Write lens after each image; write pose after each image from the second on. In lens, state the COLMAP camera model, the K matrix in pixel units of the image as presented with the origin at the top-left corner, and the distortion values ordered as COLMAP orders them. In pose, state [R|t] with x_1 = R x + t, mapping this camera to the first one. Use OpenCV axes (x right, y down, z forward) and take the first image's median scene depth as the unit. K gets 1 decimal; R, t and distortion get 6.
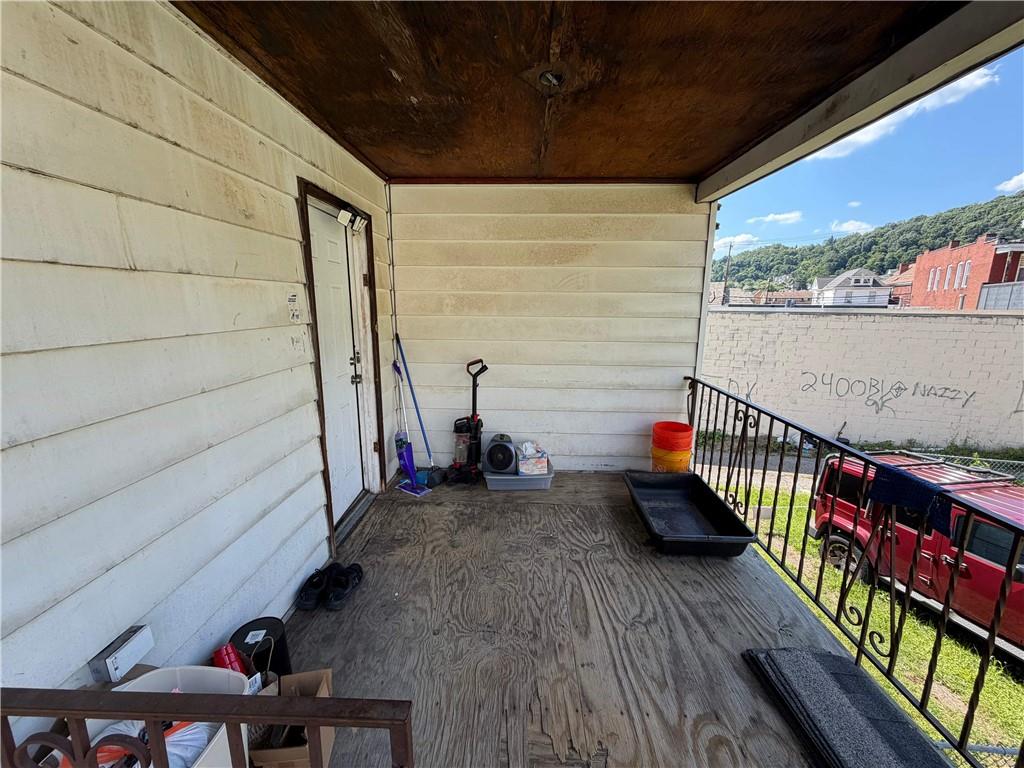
lens RADIAL K [[406.8, 0, 511.8], [0, 406.8, 382.9], [0, 0, 1]] dist [0.000031, -0.000119]
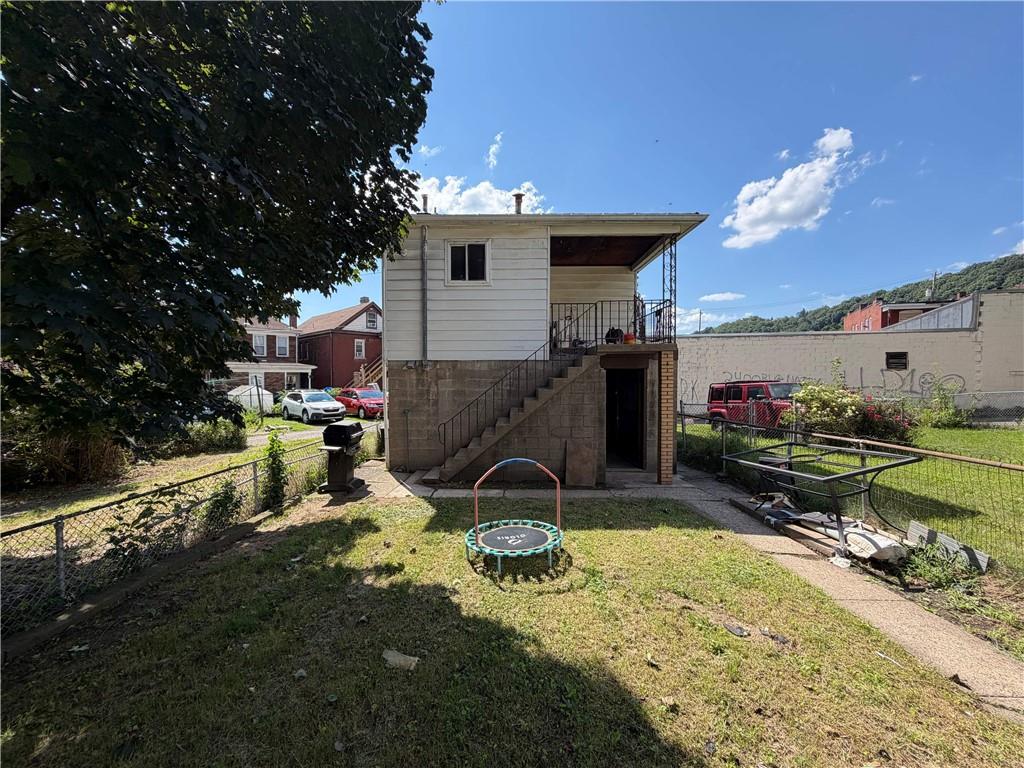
lens RADIAL K [[406.8, 0, 511.0], [0, 406.8, 383.4], [0, 0, 1]] dist [0.000031, -0.000119]
pose [[0.999822, -0.007339, 0.017390, -0.082670], [0.010163, 0.985681, -0.168317, 0.139069], [-0.015906, 0.168464, 0.985580, -0.289999]]
